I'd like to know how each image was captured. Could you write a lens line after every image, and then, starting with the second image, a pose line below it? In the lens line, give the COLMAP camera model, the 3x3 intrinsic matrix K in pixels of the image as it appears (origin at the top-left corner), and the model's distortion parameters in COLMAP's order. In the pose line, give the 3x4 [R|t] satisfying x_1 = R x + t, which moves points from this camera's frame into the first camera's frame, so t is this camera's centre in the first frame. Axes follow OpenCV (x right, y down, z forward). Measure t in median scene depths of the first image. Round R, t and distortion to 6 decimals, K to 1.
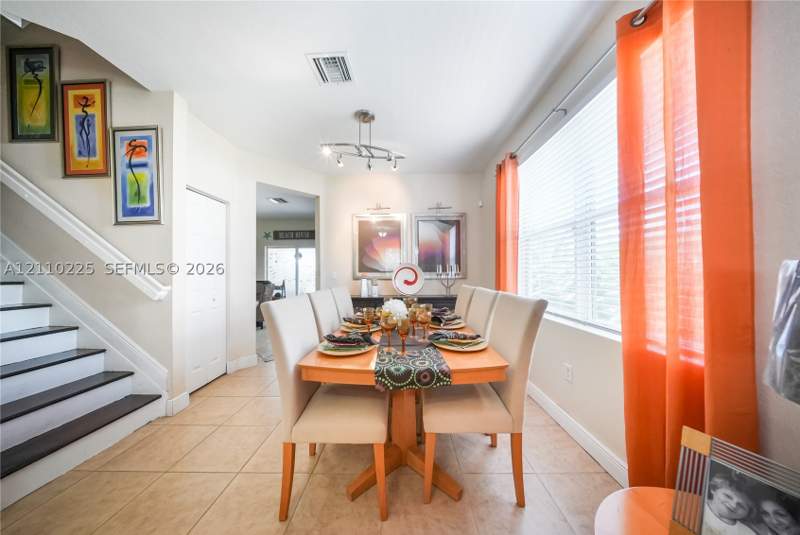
lens RADIAL K [[239.6, 0, 403.3], [0, 239.6, 270.2], [0, 0, 1]] dist [-0.000616, -0.000065]
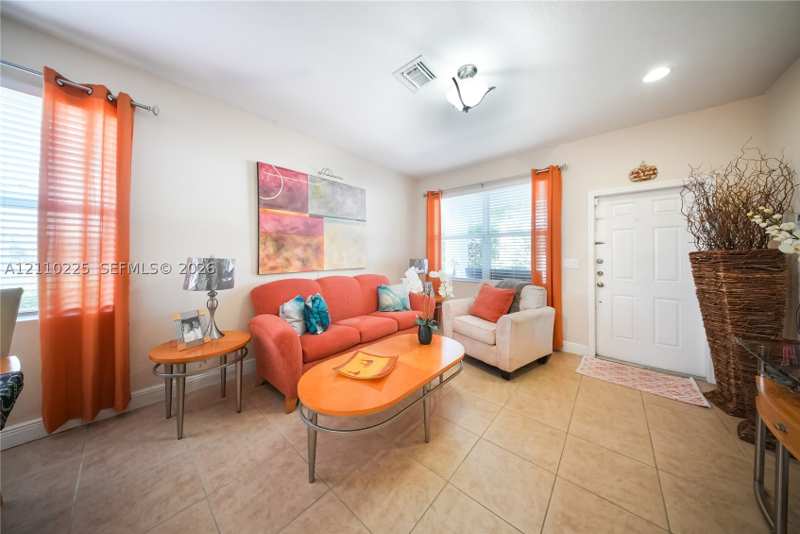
lens RADIAL K [[250.2, 0, 403.2], [0, 250.2, 258.4], [0, 0, 1]] dist [-0.000420, -0.000056]
pose [[-0.777253, -0.006007, 0.629160, -0.858095], [-0.011152, 0.999929, -0.004231, -0.012134], [-0.629090, -0.010305, -0.777265, 0.563474]]
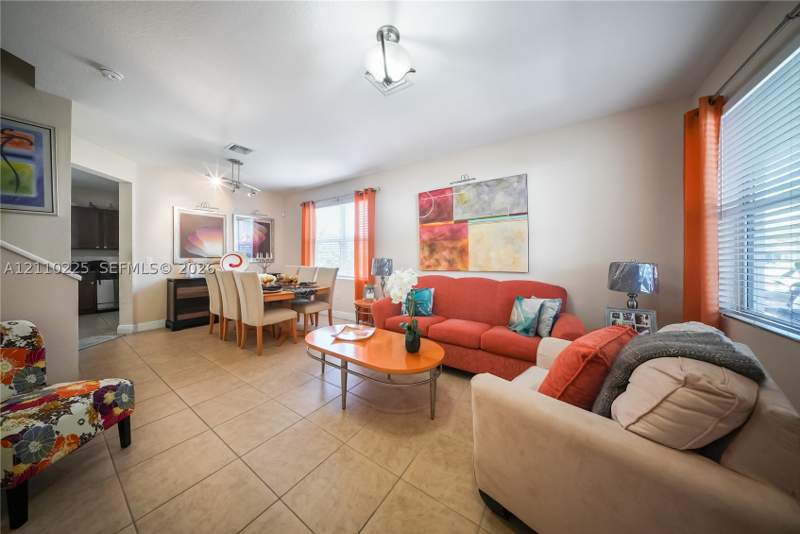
lens RADIAL K [[239.6, 0, 403.3], [0, 239.6, 269.7], [0, 0, 1]] dist [-0.000616, -0.000065]
pose [[0.540340, -0.036946, 0.840636, -1.086001], [-0.016680, 0.998369, 0.054600, -0.028013], [-0.841282, -0.043524, 0.538842, -0.985829]]
